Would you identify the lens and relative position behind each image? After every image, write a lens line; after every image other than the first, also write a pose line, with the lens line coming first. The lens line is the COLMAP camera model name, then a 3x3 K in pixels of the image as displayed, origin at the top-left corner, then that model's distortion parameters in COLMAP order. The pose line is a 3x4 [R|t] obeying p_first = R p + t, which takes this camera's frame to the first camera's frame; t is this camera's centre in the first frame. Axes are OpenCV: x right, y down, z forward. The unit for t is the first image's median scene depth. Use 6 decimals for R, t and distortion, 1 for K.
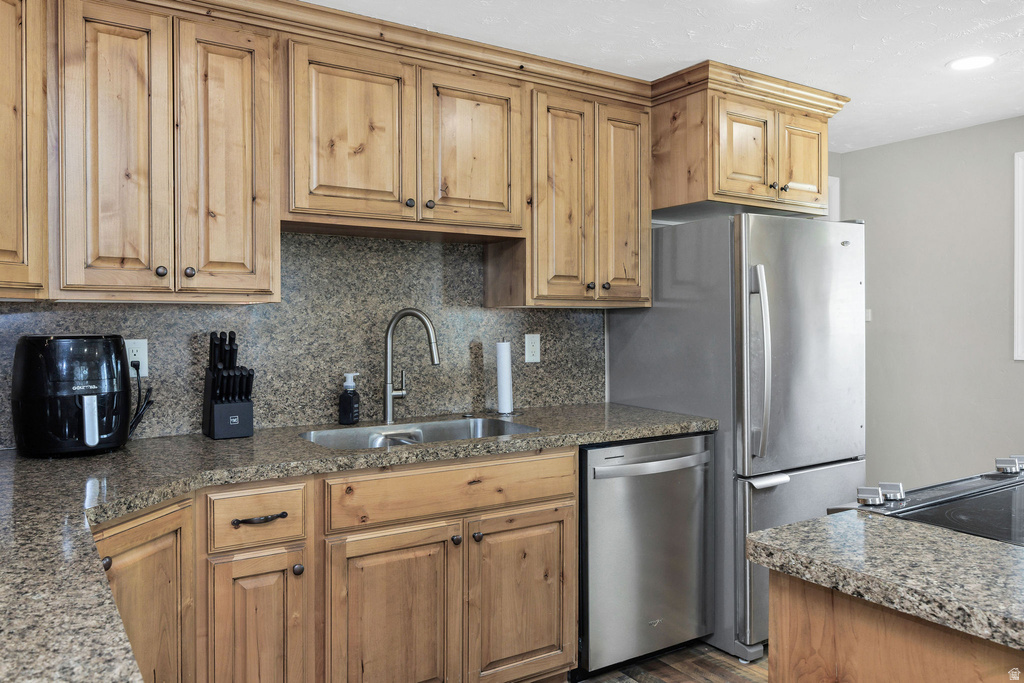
lens RADIAL K [[767.8, 0, 516.1], [0, 767.8, 334.9], [0, 0, 1]] dist [-0.003775, 0.001372]
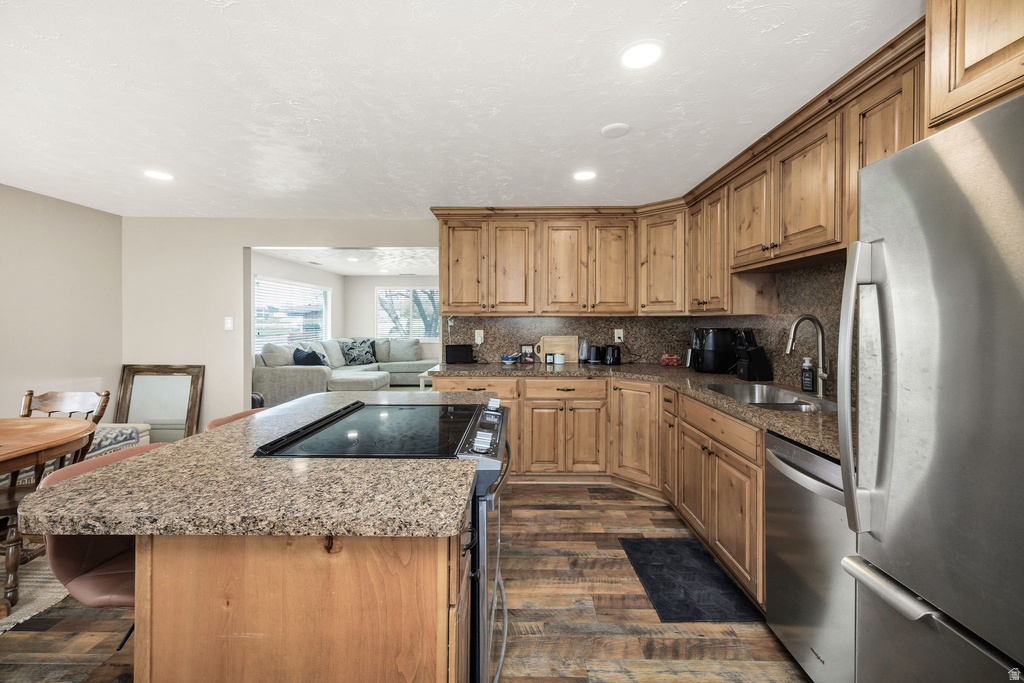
lens RADIAL K [[410.9, 0, 512.3], [0, 410.9, 323.6], [0, 0, 1]] dist [0.000261, 0.000024]
pose [[-0.574386, 0.005020, -0.818569, 0.837253], [-0.006245, 0.999925, 0.010515, -0.022585], [0.818561, 0.011152, -0.574312, 1.040376]]
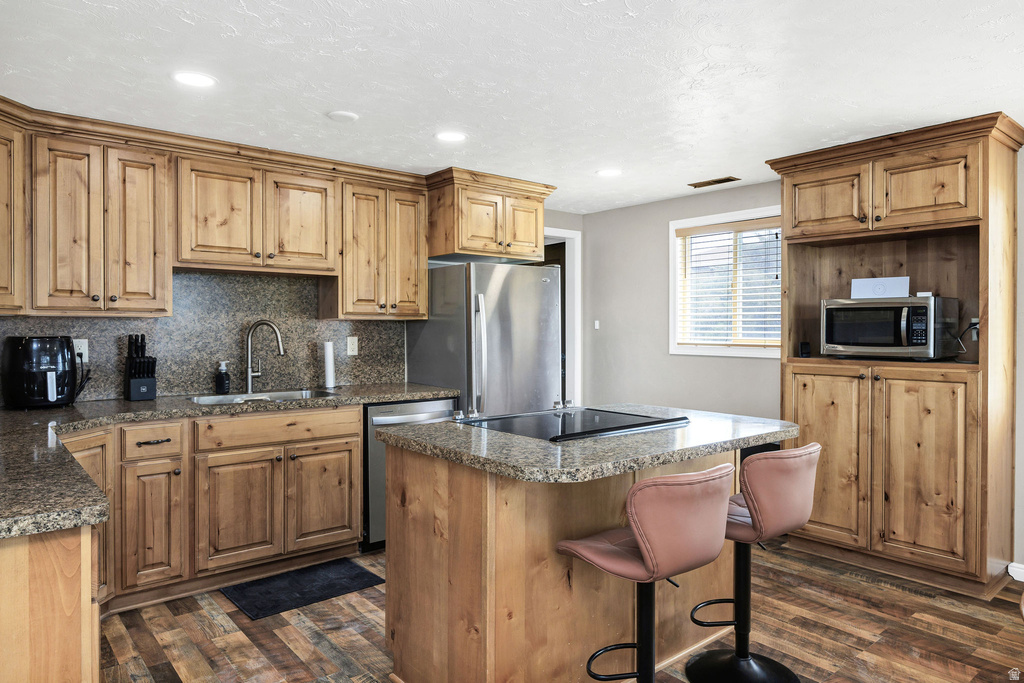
lens RADIAL K [[677.7, 0, 496.8], [0, 677.7, 338.0], [0, 0, 1]] dist [-0.009350, -0.001485]
pose [[0.996303, 0.001047, 0.085905, 0.241188], [-0.000724, 0.999993, -0.003787, 0.007995], [-0.085909, 0.003711, 0.996296, -0.462486]]
